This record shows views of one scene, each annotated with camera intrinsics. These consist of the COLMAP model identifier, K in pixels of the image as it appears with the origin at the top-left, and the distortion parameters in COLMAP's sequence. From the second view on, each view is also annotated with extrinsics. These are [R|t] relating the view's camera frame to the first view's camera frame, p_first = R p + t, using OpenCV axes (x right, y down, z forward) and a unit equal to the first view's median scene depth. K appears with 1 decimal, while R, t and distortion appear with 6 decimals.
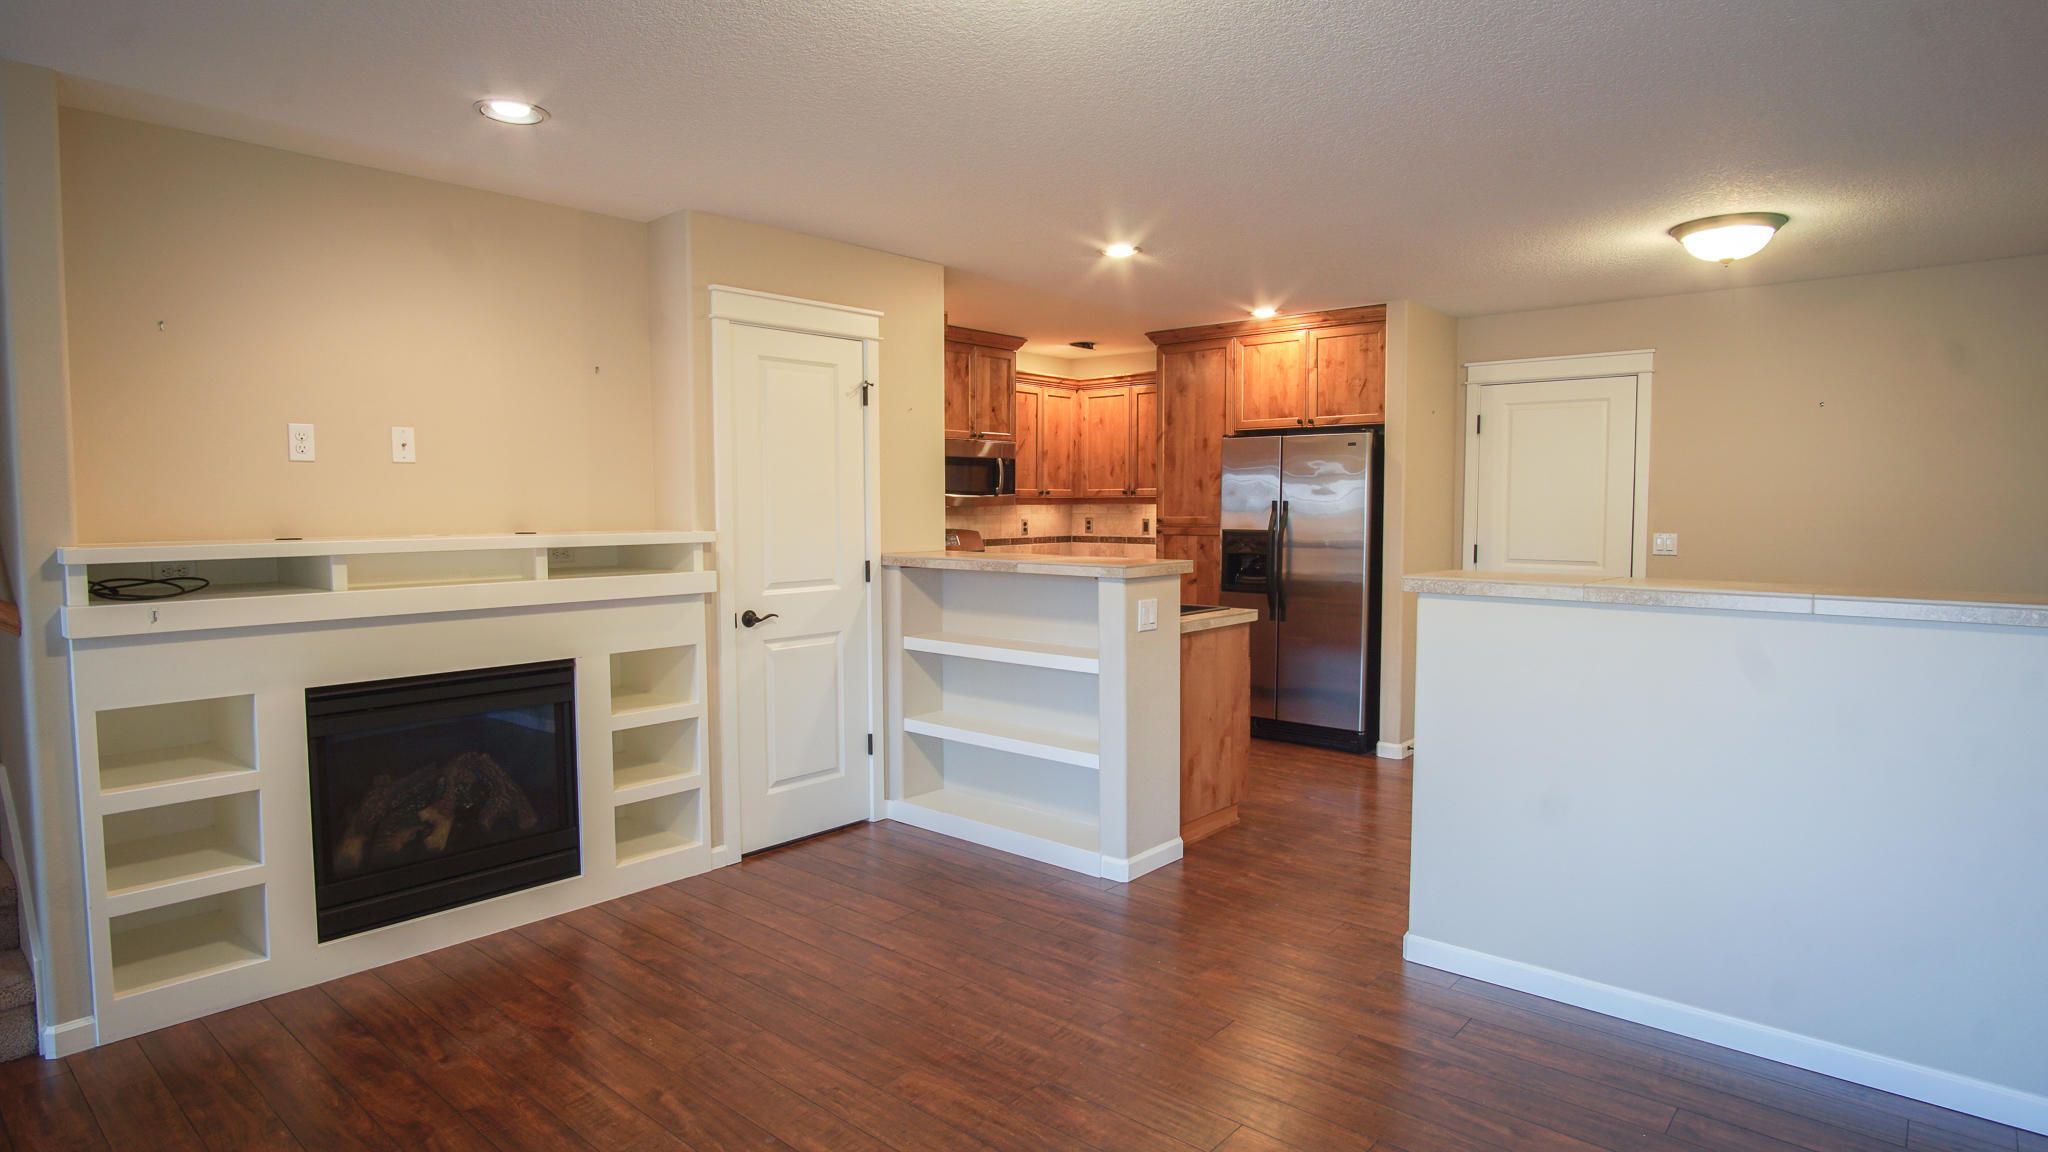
lens RADIAL K [[1093.6, 0, 1019.7], [0, 1093.6, 572.5], [0, 0, 1]] dist [-0.033528, 0.009495]
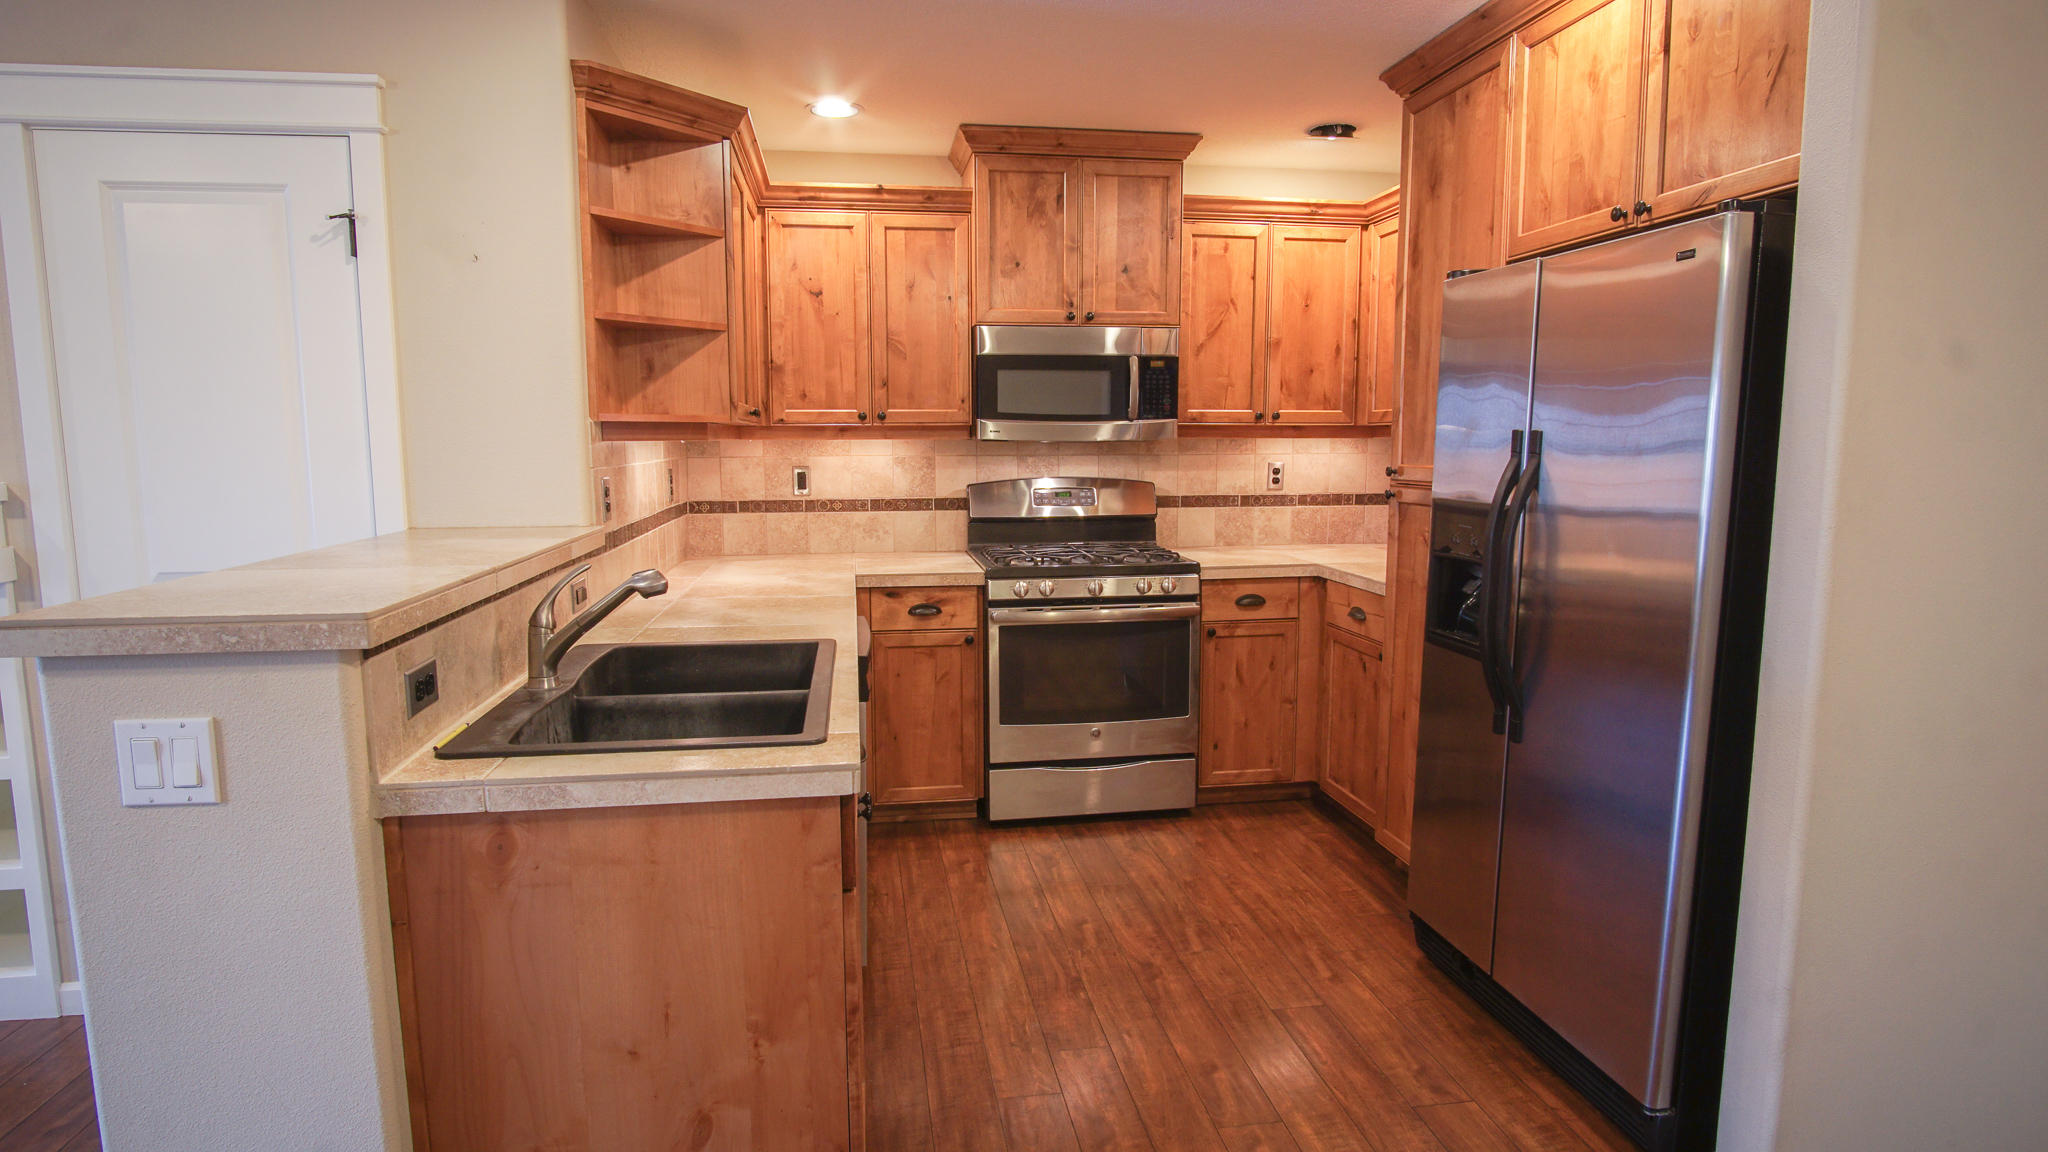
lens RADIAL K [[1093.6, 0, 1020.8], [0, 1093.6, 571.2], [0, 0, 1]] dist [-0.033528, 0.009495]
pose [[0.765116, 0.079306, -0.638990, 0.464196], [-0.040675, 0.996357, 0.074956, -0.049883], [0.642606, -0.031360, 0.765554, 0.788162]]
